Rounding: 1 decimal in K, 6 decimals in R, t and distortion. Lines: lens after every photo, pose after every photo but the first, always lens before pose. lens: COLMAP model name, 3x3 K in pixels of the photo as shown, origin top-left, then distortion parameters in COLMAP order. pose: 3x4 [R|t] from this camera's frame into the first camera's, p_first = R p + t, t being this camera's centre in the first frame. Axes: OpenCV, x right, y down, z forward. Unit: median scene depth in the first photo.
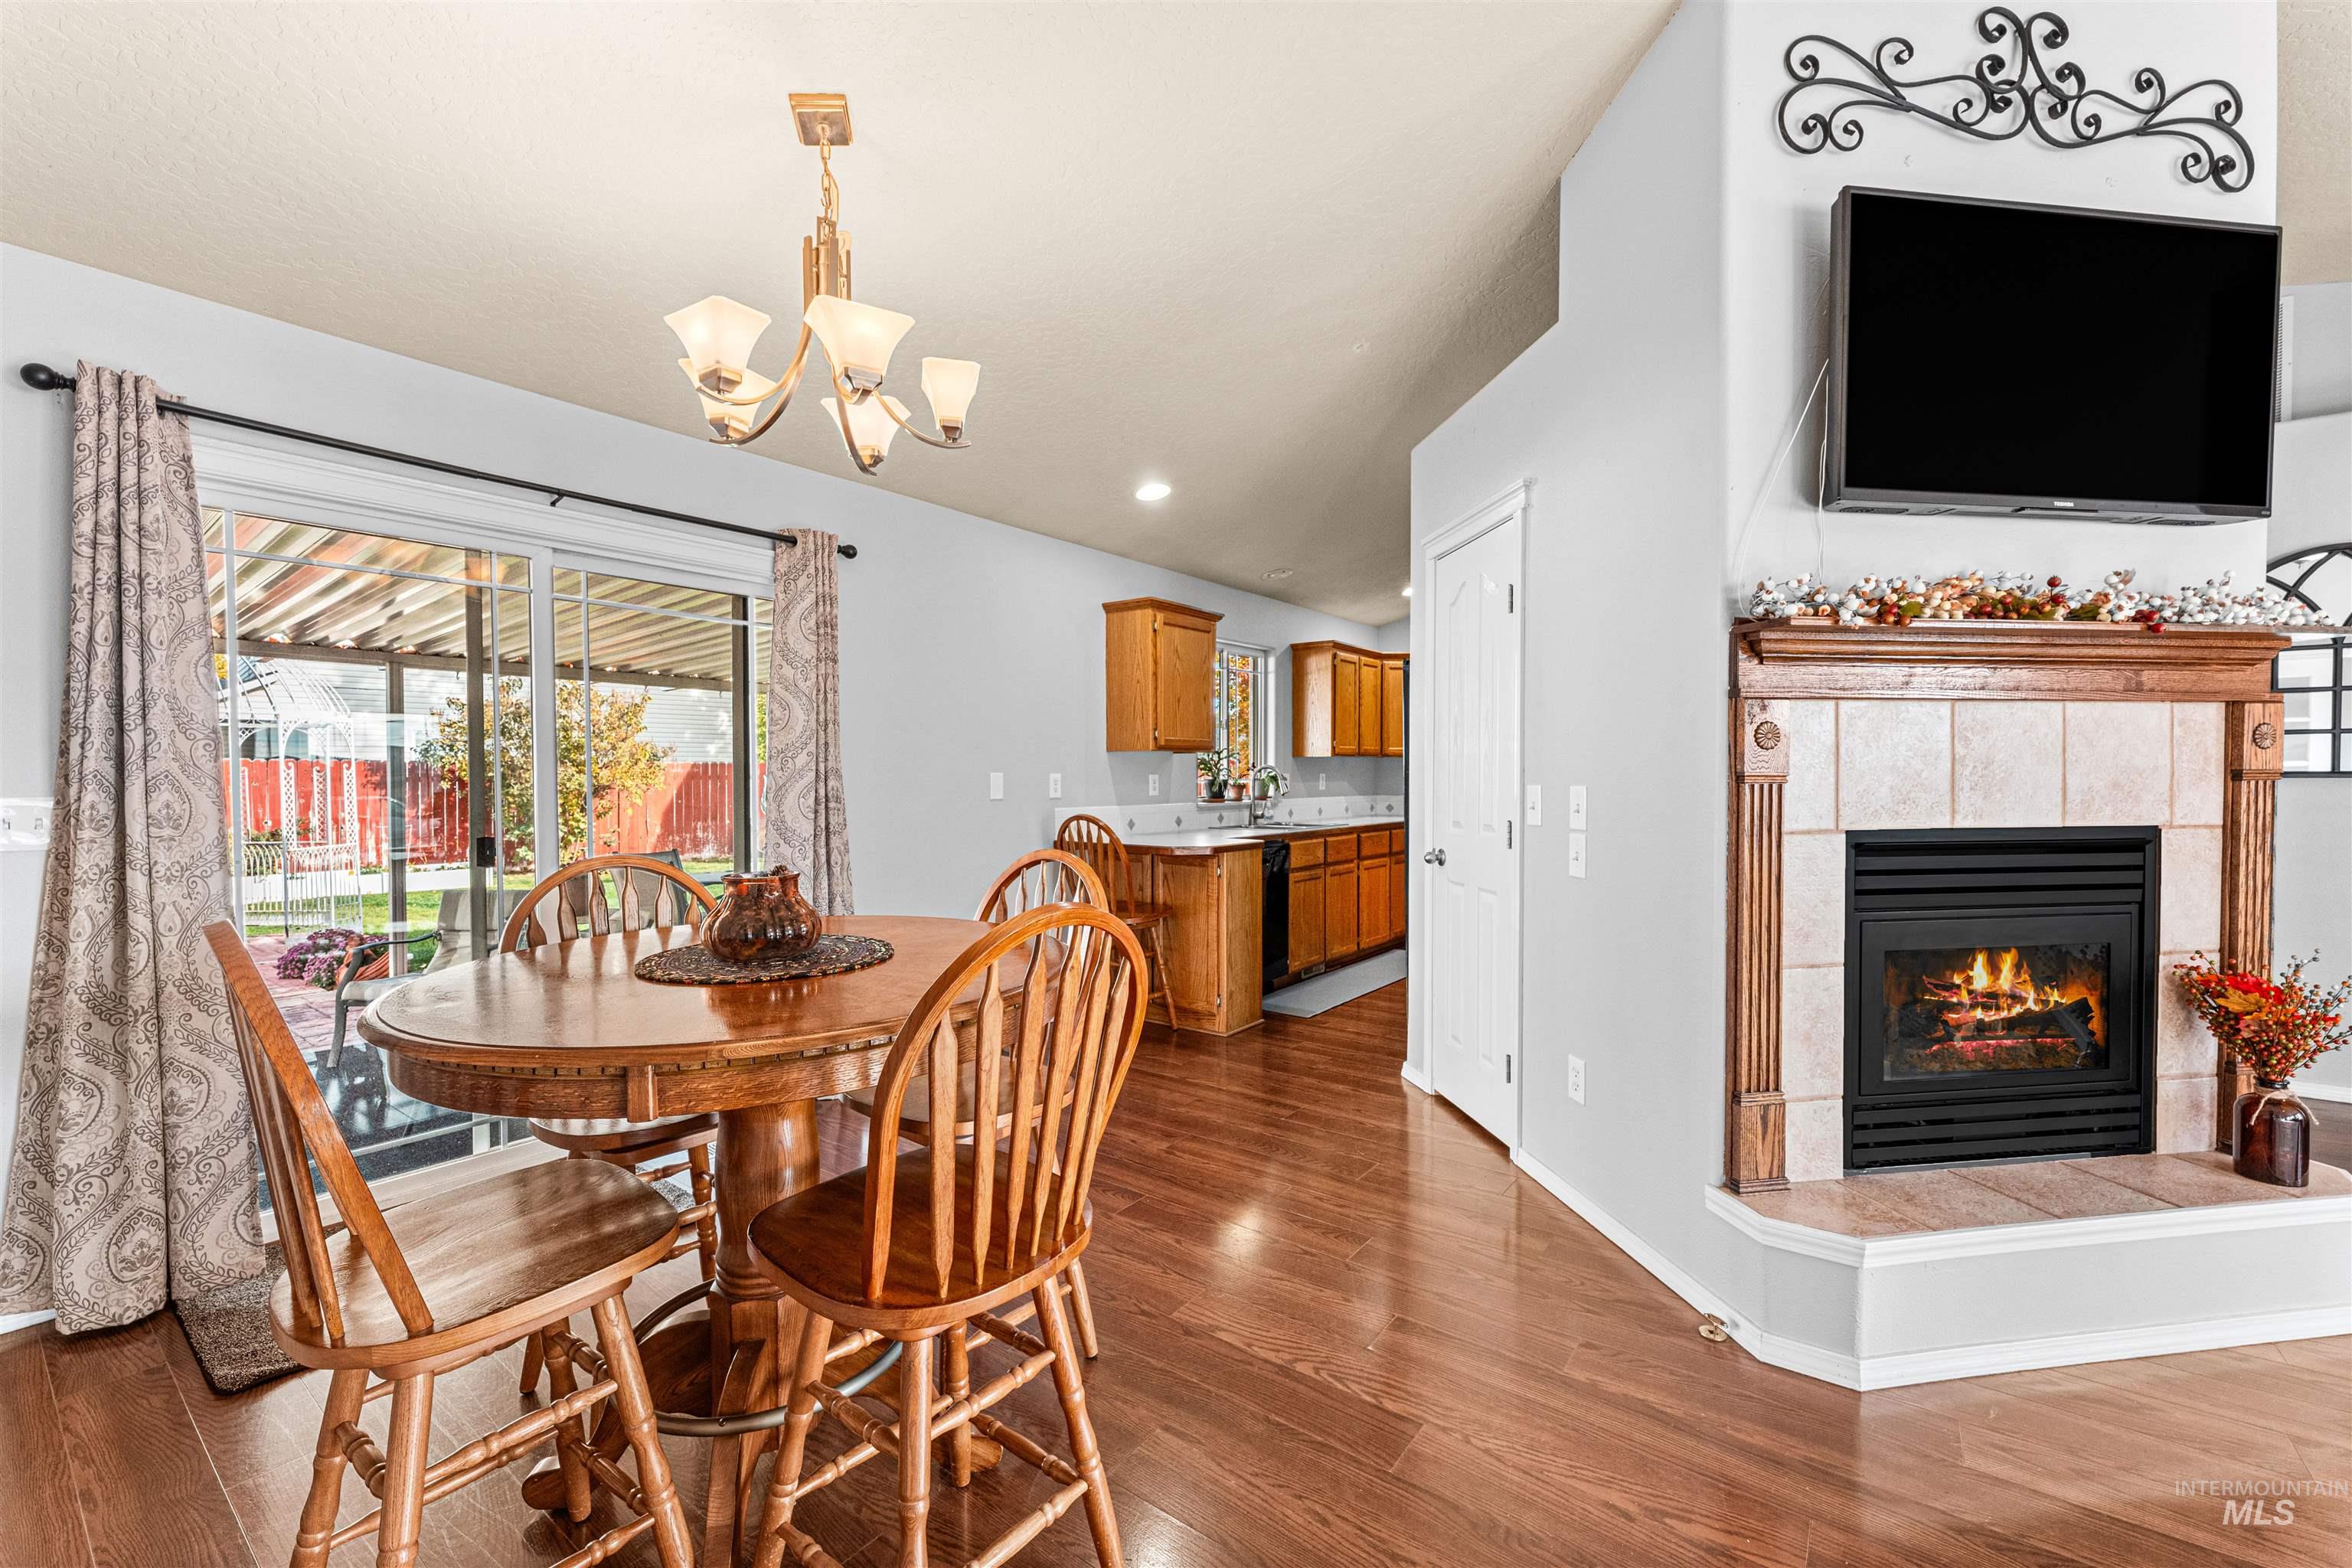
lens RADIAL K [[938.0, 0, 1163.5], [0, 938.0, 791.6], [0, 0, 1]] dist [0.000575, -0.000094]
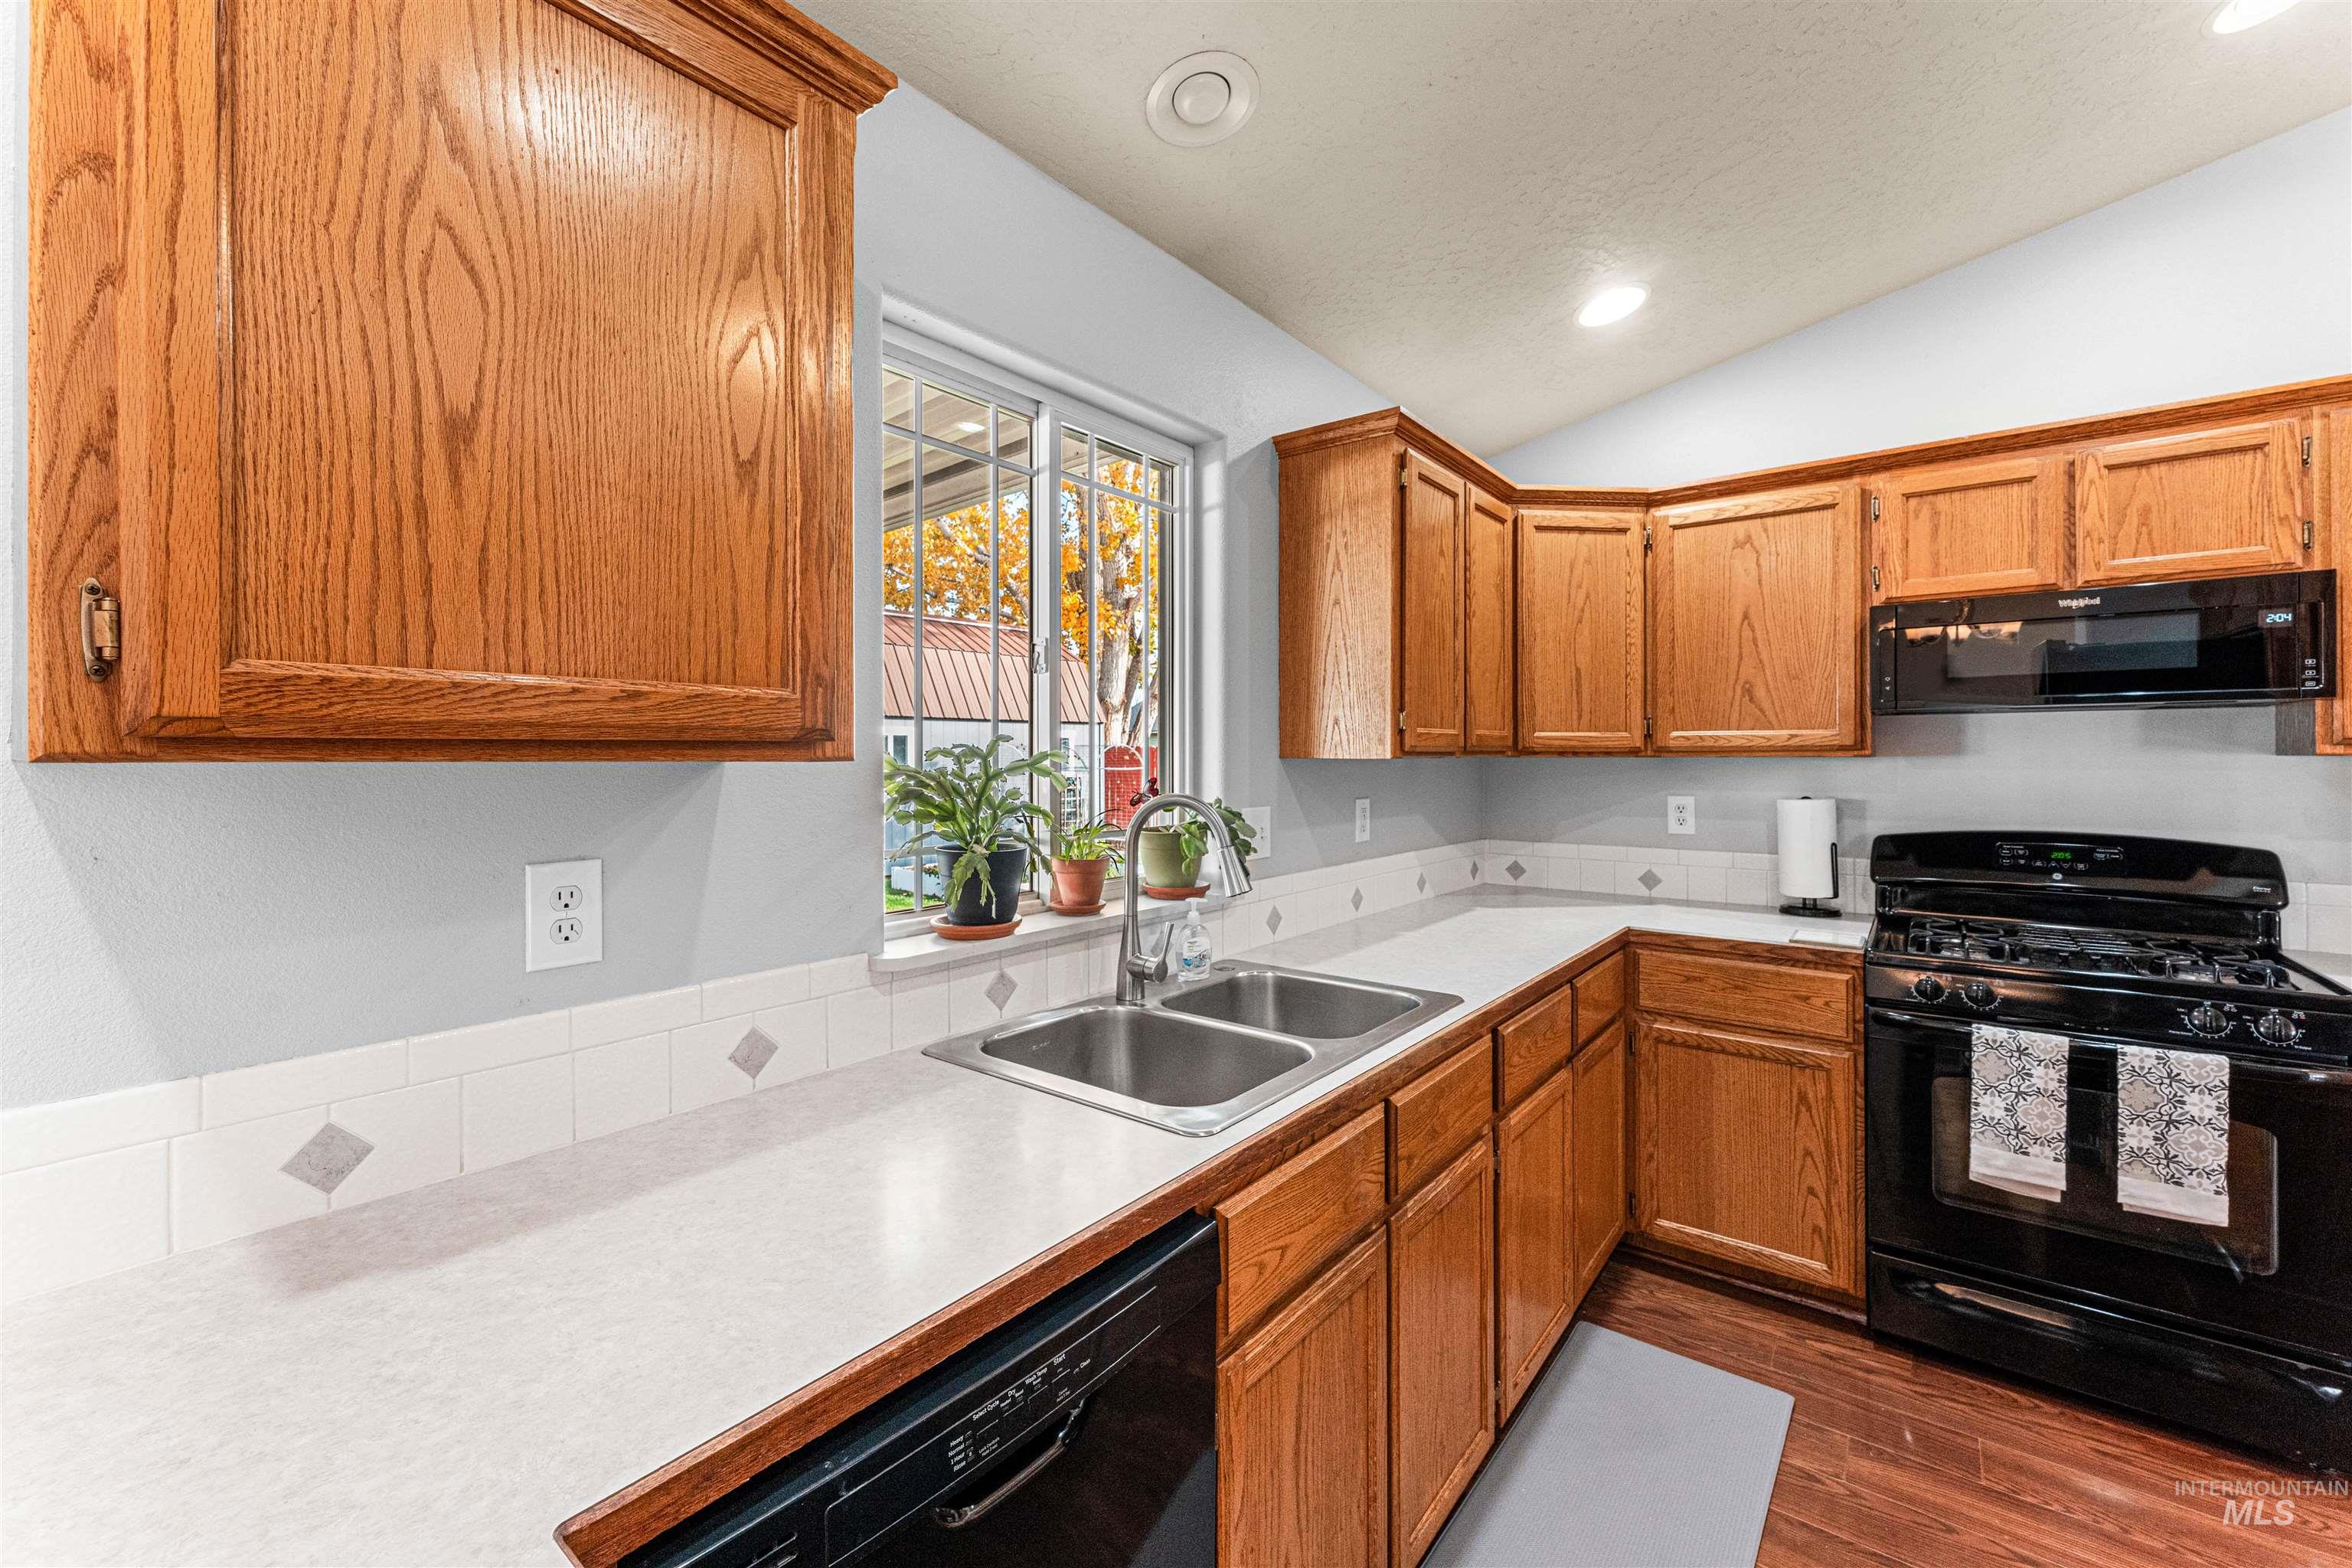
lens RADIAL K [[952.3, 0, 1181.8], [0, 952.3, 750.8], [0, 0, 1]] dist [-0.000301, -0.000003]
pose [[0.999988, 0.002223, -0.004472, 0.154702], [-0.002322, 0.999750, -0.022250, -0.047619], [0.004422, 0.022260, 0.999742, 0.970492]]
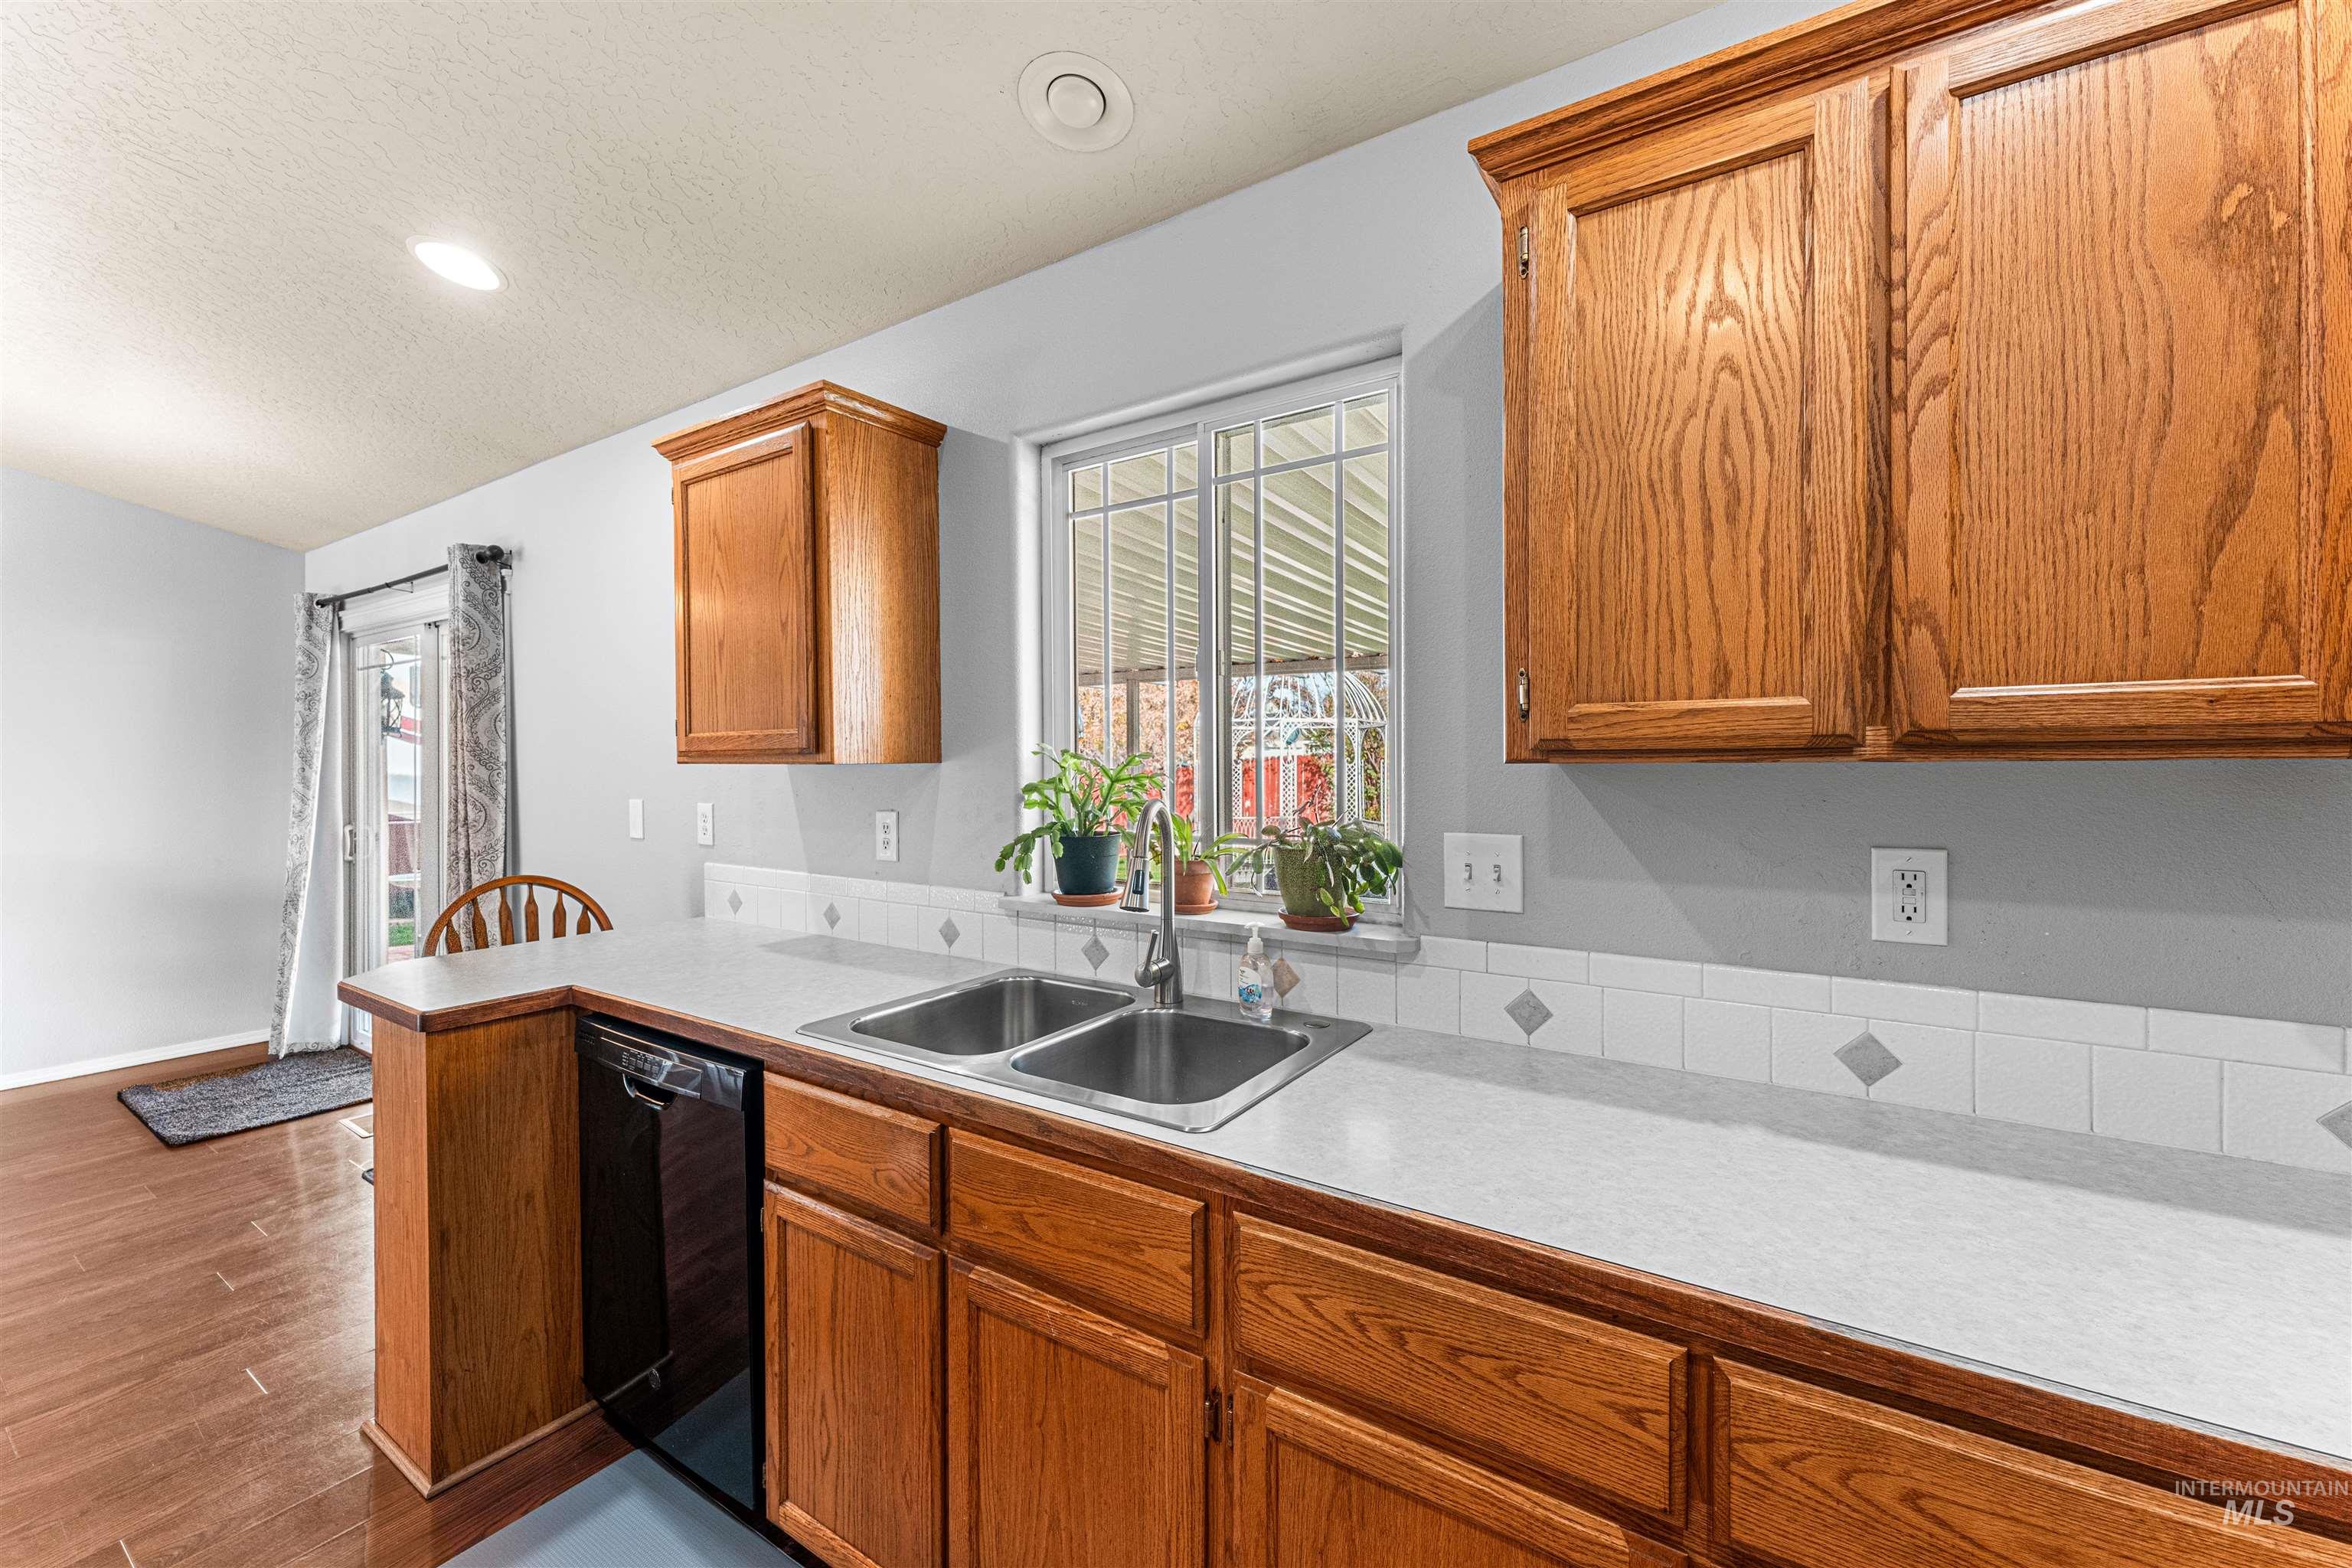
lens RADIAL K [[946.6, 0, 1176.5], [0, 946.6, 771.3], [0, 0, 1]] dist [0.000455, -0.000265]
pose [[0.074508, 0.015621, -0.997098, 0.531937], [-0.012732, 0.999811, 0.014712, -0.055274], [0.997139, 0.011599, 0.074692, 1.350251]]
